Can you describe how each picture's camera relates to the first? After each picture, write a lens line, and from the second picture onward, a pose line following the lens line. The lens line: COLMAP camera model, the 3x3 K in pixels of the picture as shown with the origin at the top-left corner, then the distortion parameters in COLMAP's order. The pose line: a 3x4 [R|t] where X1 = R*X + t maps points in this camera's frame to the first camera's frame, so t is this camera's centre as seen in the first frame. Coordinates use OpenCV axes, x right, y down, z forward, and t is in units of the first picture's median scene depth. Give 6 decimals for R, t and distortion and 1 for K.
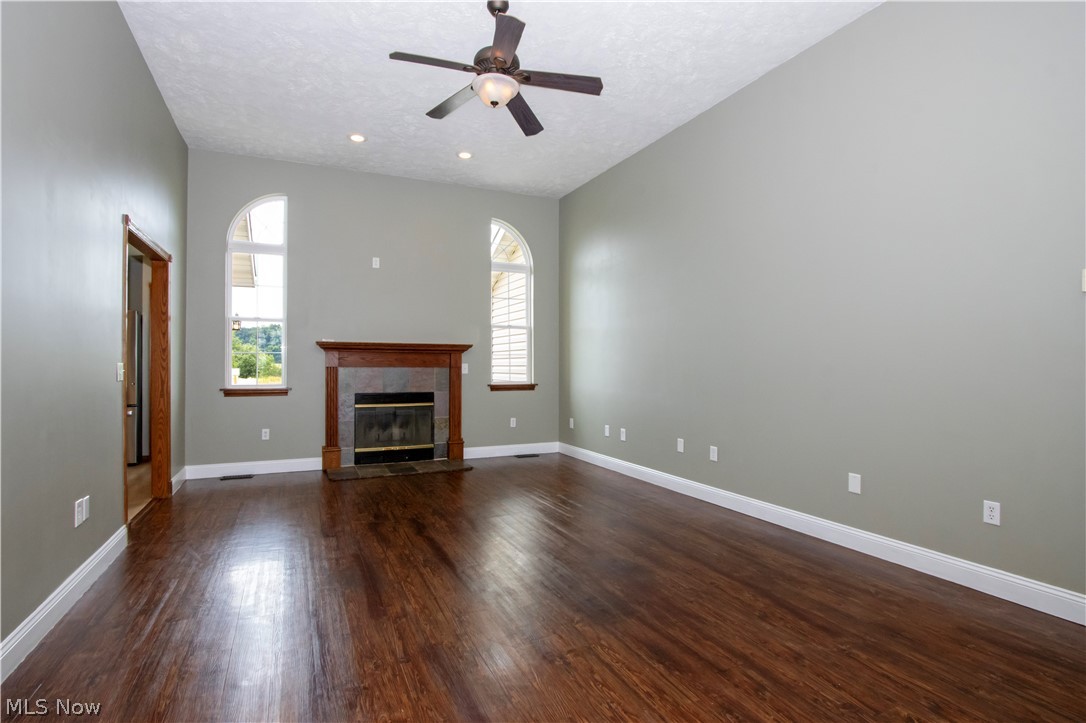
lens RADIAL K [[509.6, 0, 539.3], [0, 509.6, 359.1], [0, 0, 1]] dist [-0.010181, 0.000051]
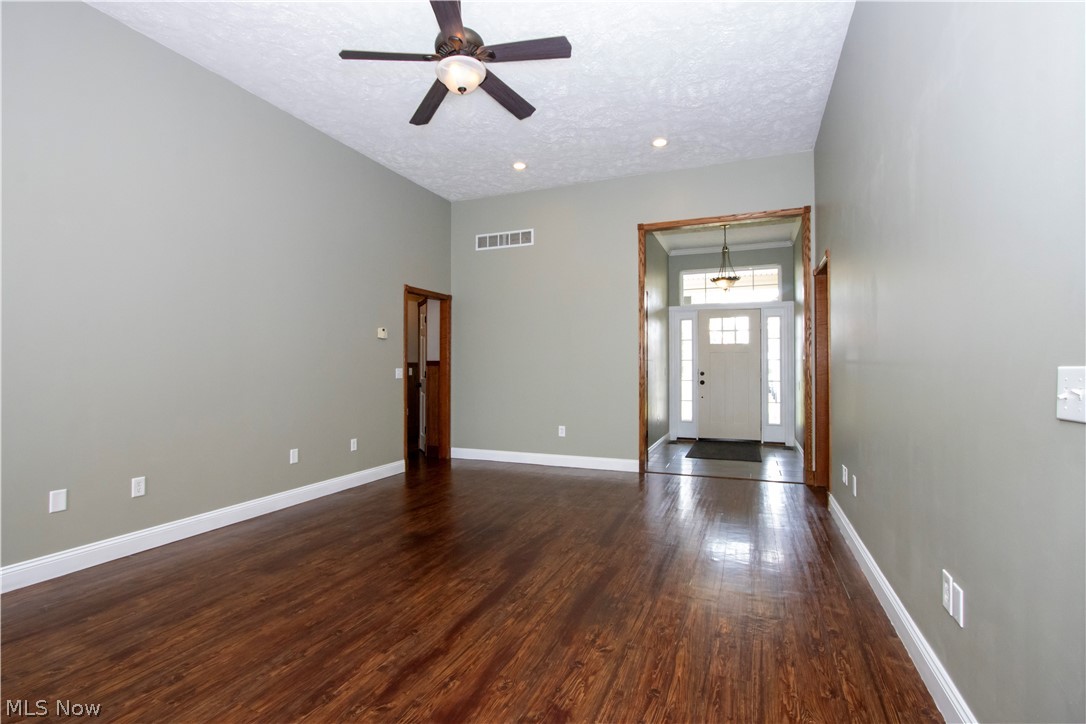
lens RADIAL K [[509.6, 0, 539.3], [0, 509.6, 359.6], [0, 0, 1]] dist [-0.010181, 0.000051]
pose [[-0.662142, 0.010050, 0.749311, -0.810211], [-0.007719, 0.999766, -0.020230, 0.015059], [-0.749339, -0.019179, -0.661909, 1.404917]]
